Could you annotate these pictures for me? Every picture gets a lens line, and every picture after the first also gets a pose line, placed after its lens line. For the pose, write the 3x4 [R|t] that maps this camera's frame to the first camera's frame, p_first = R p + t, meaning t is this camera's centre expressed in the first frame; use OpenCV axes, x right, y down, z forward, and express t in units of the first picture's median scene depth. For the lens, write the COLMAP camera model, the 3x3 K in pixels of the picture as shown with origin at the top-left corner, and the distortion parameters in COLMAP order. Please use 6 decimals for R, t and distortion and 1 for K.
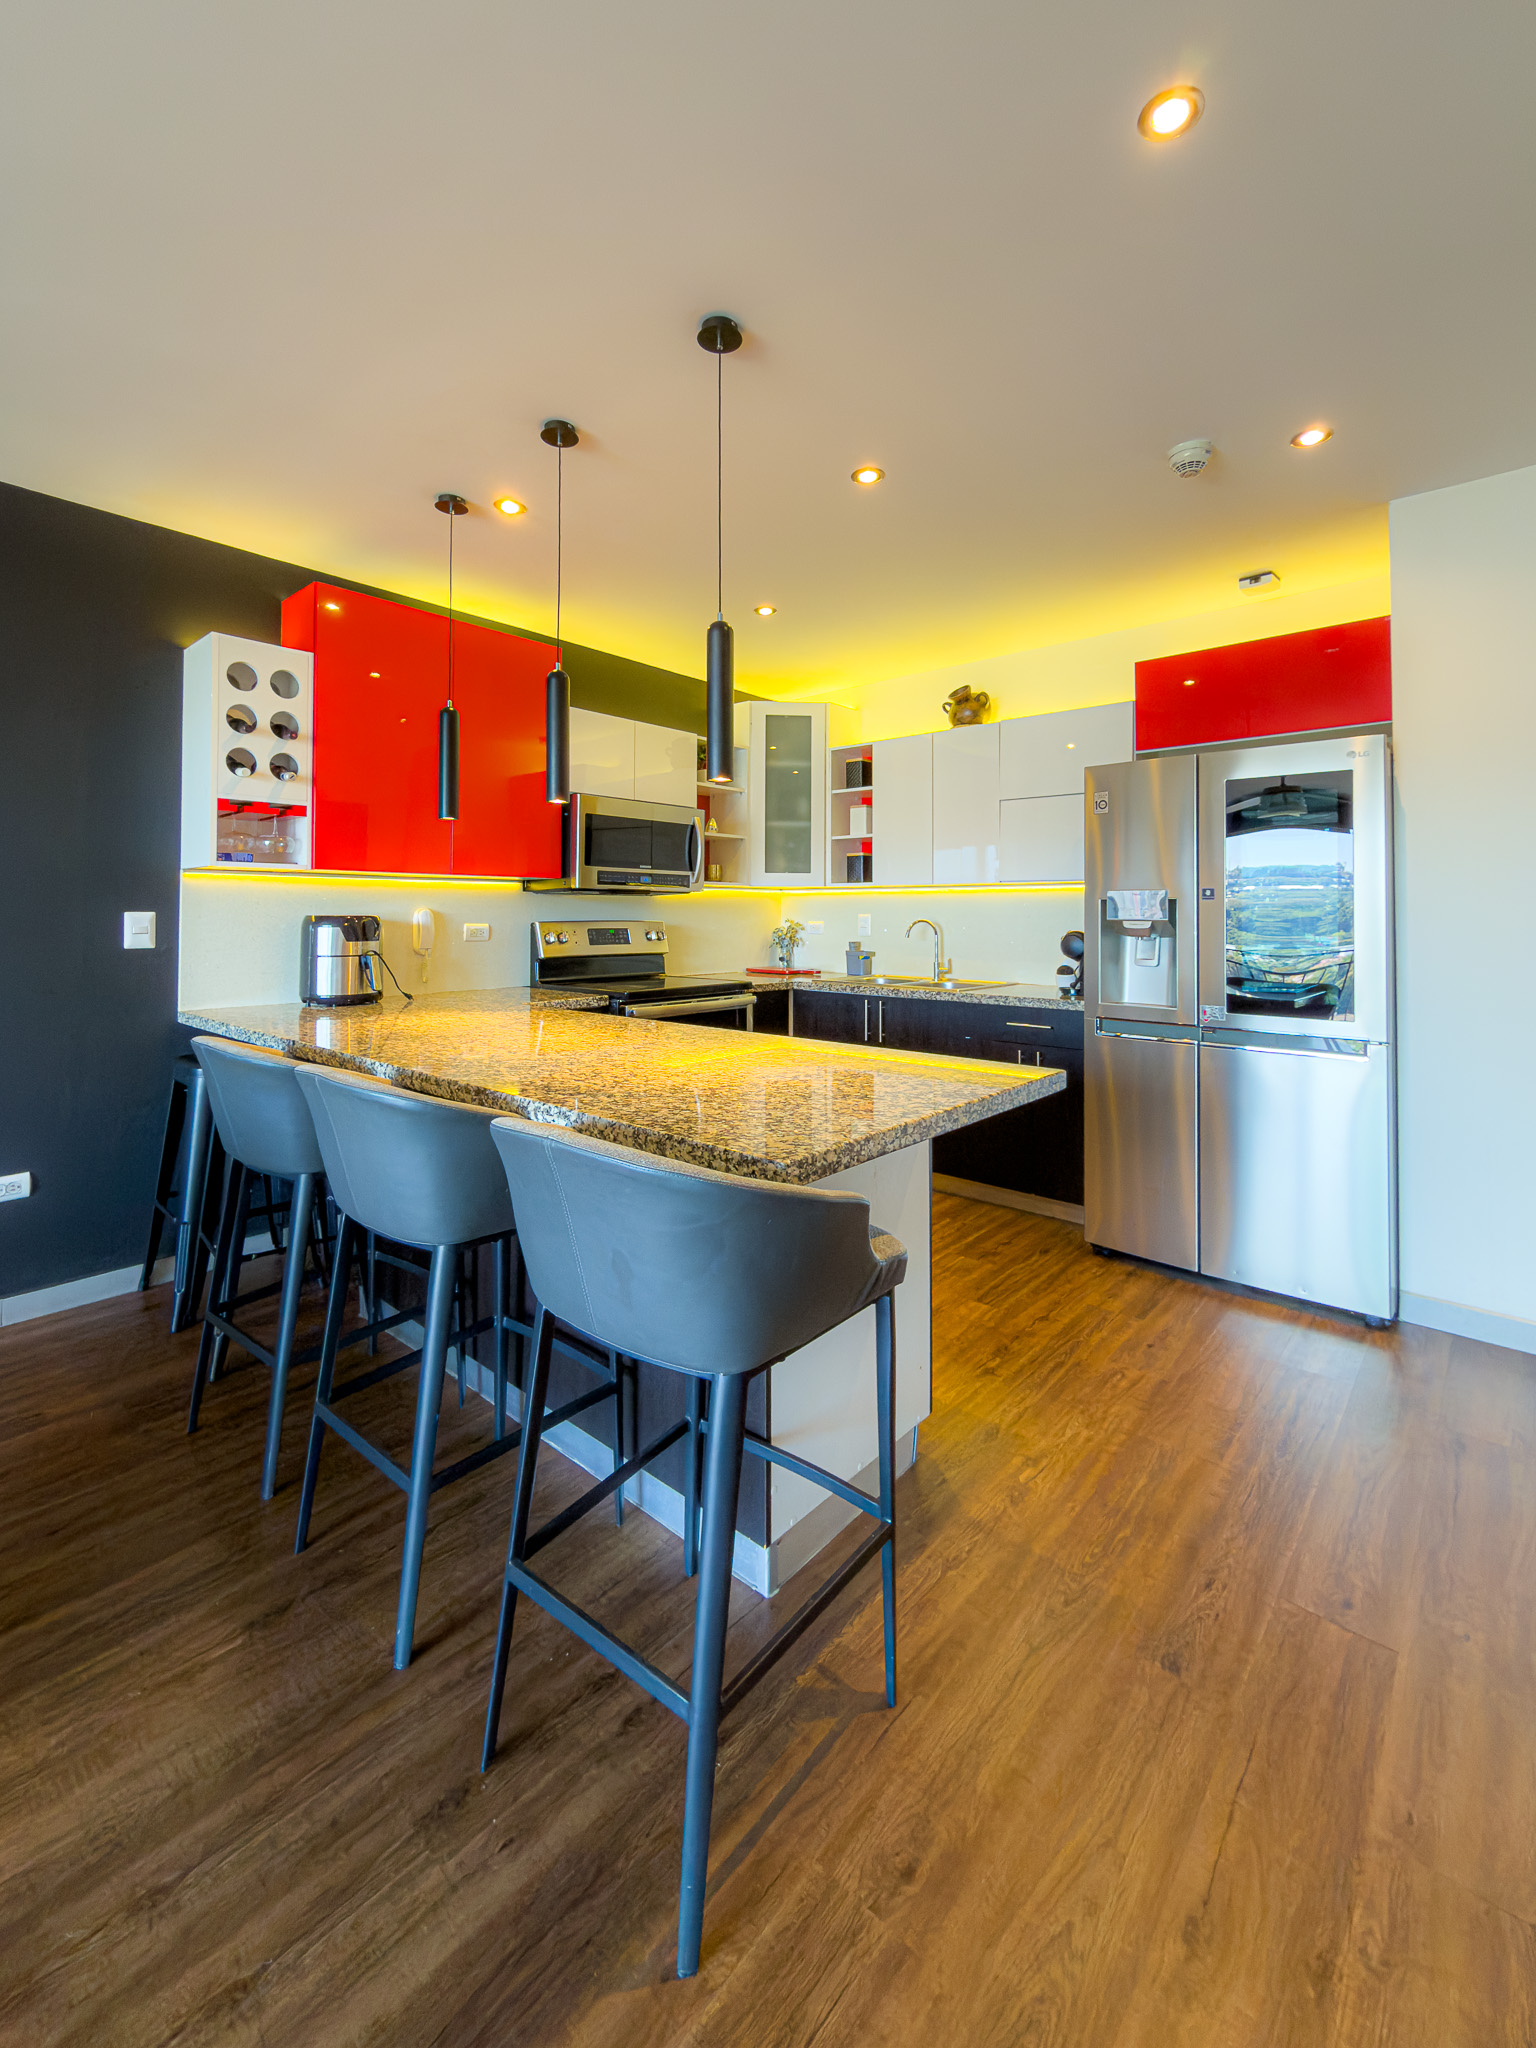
lens RADIAL K [[859.7, 0, 762.6], [0, 859.7, 910.1], [0, 0, 1]] dist [0.000747, 0.000011]
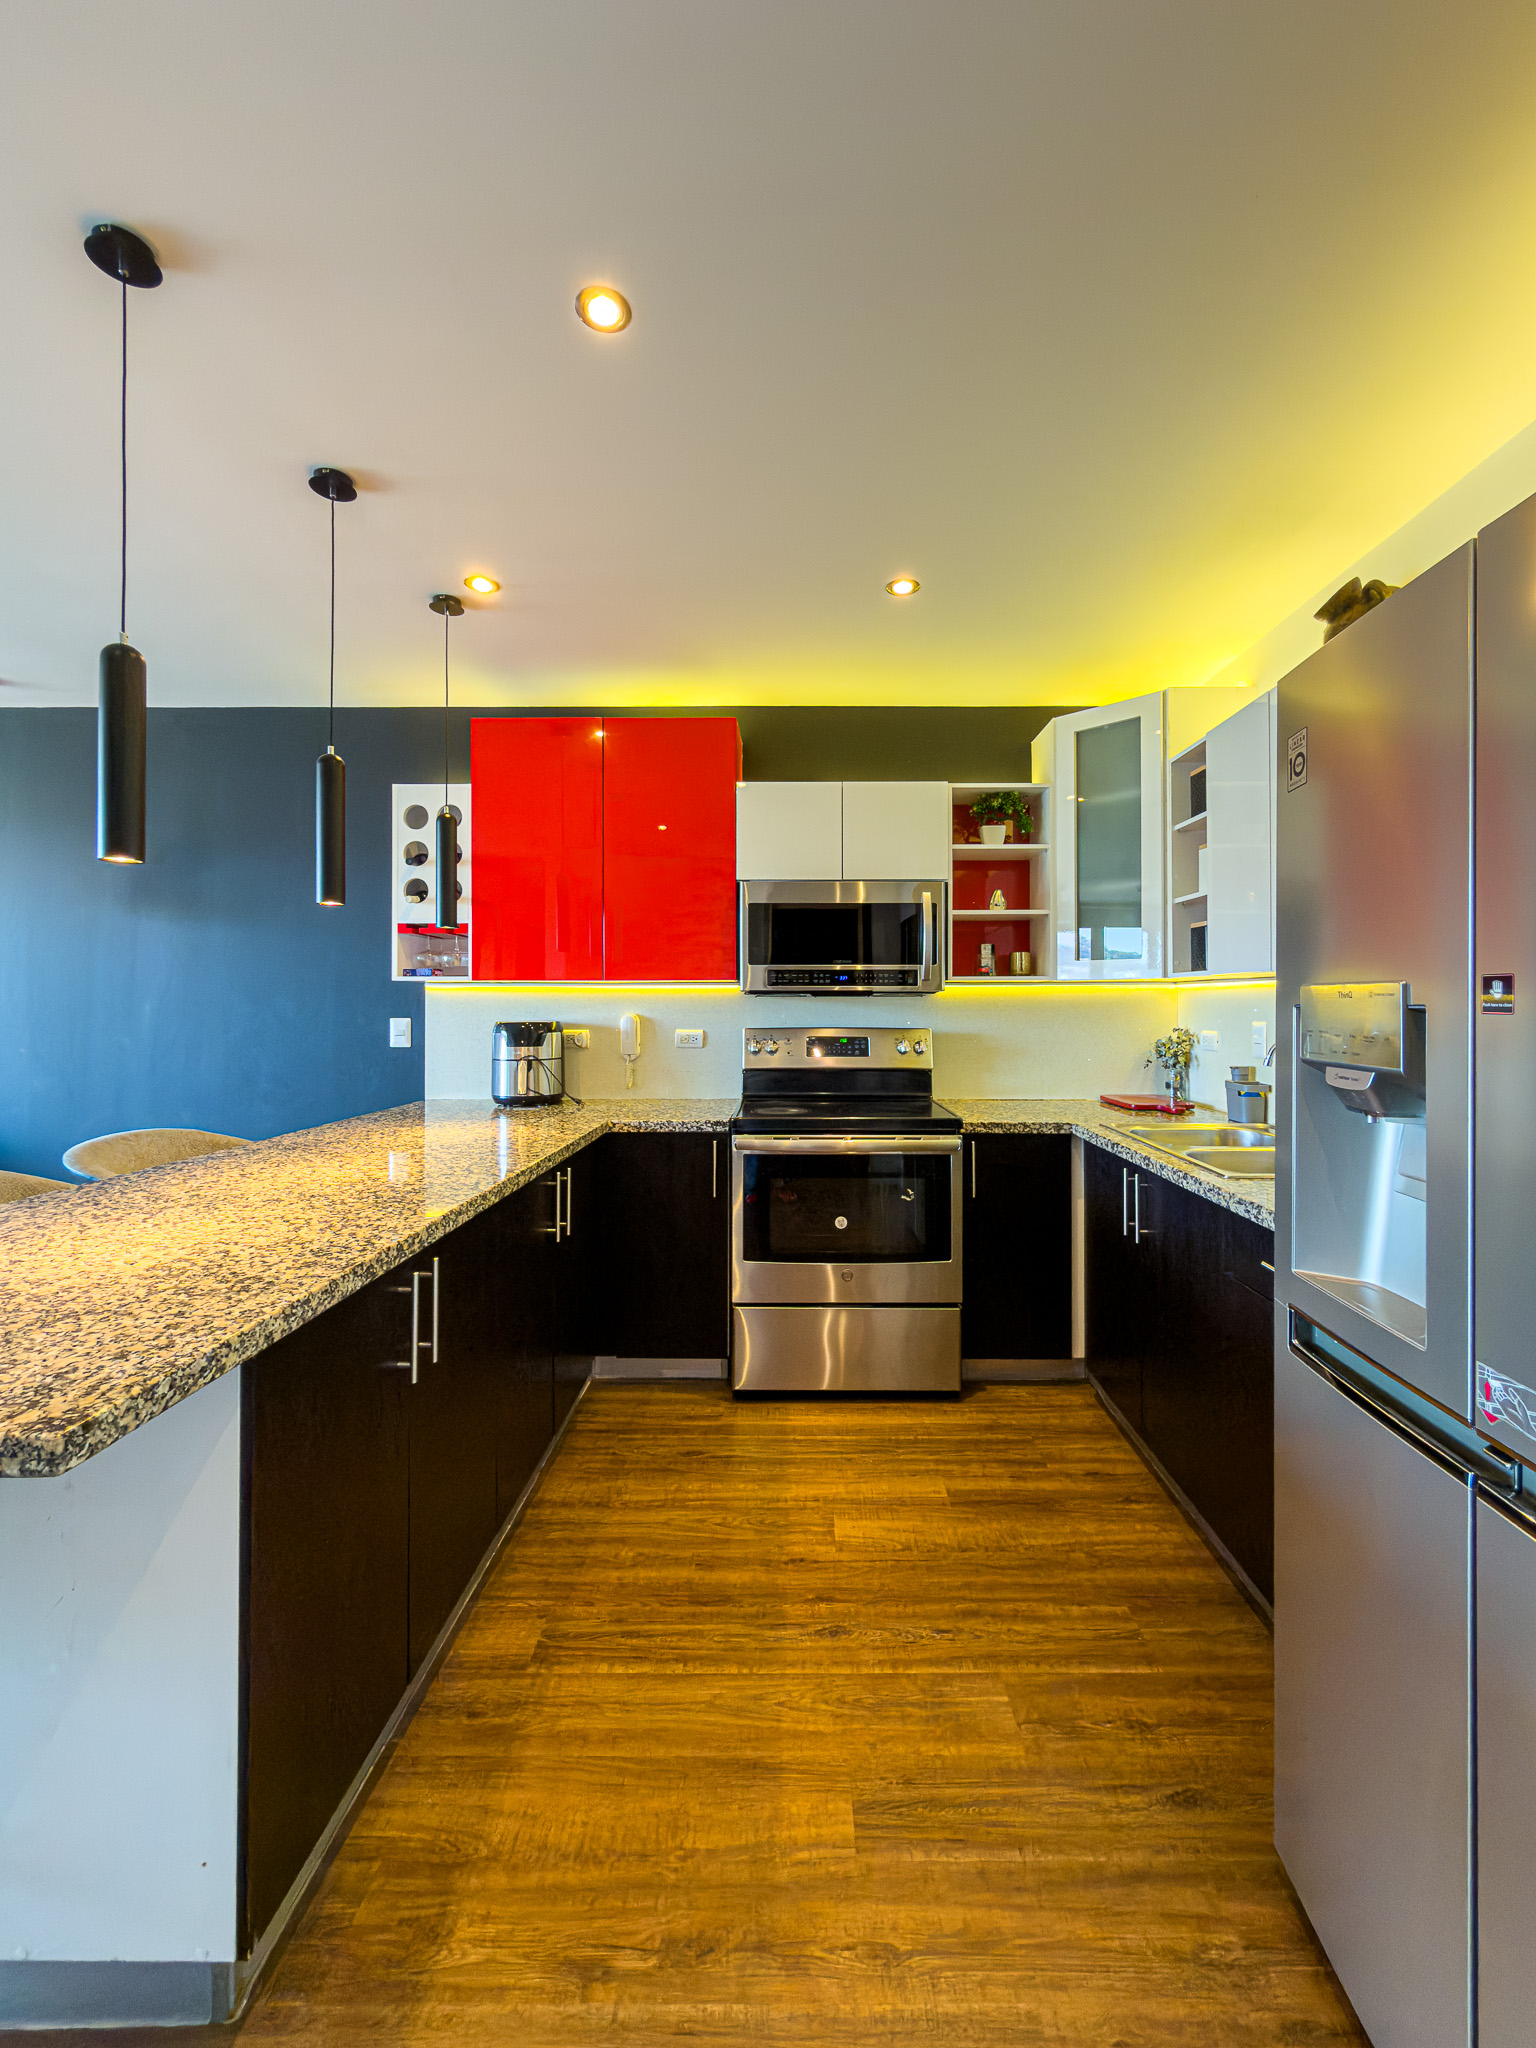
lens RADIAL K [[824.7, 0, 784.0], [0, 824.7, 1008.5], [0, 0, 1]] dist [0.000265, -0.000461]
pose [[0.665959, 0.000179, -0.745988, 0.442989], [0.004246, 0.999983, 0.004030, -0.011511], [0.745976, -0.005851, 0.665947, 0.494534]]
